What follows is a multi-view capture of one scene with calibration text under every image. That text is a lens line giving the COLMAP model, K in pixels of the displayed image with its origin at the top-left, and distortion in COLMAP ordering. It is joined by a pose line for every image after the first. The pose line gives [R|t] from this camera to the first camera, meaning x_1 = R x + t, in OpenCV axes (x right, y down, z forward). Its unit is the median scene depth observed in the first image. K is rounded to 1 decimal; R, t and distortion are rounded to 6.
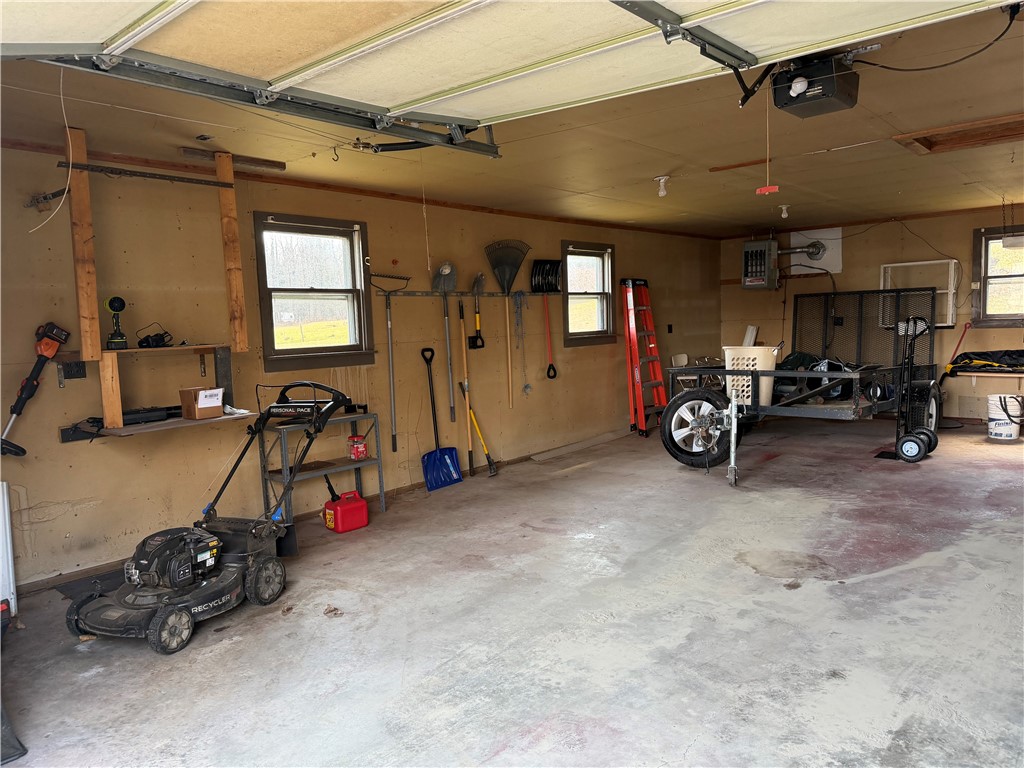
lens RADIAL K [[716.7, 0, 513.6], [0, 716.7, 383.8], [0, 0, 1]] dist [0.031677, -0.036702]
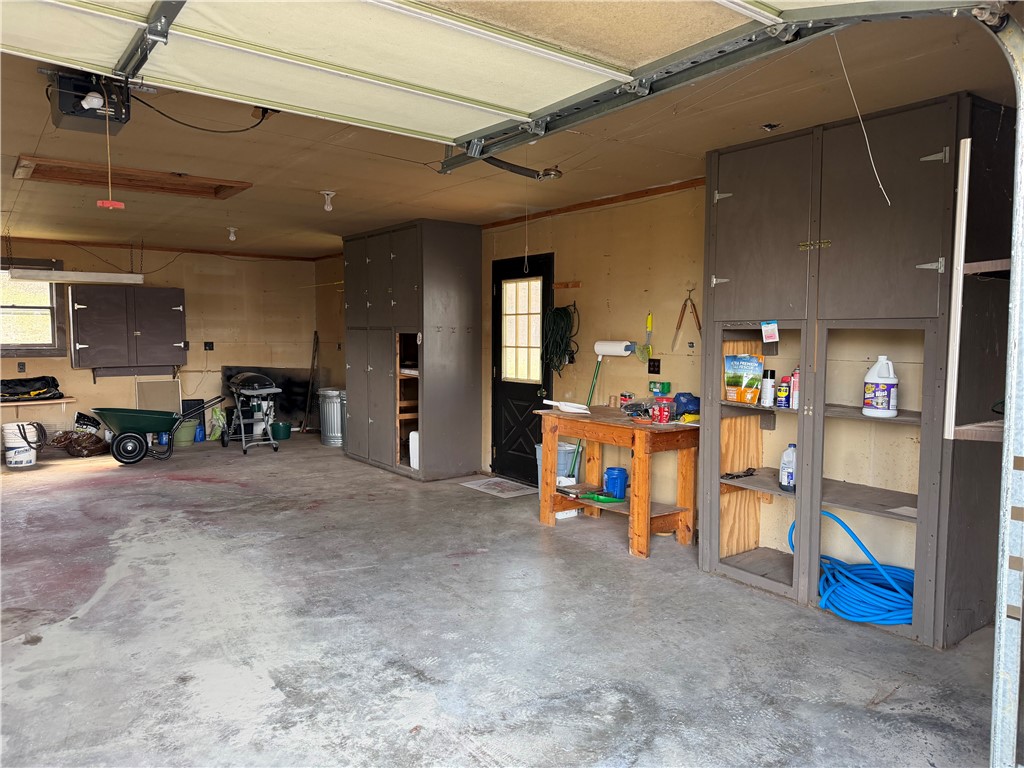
lens RADIAL K [[716.7, 0, 513.4], [0, 716.7, 386.1], [0, 0, 1]] dist [0.031677, -0.036702]
pose [[0.209960, -0.036698, 0.977021, -0.334021], [0.079227, 0.996648, 0.020409, -0.003703], [-0.974495, 0.073121, 0.212164, 0.202646]]
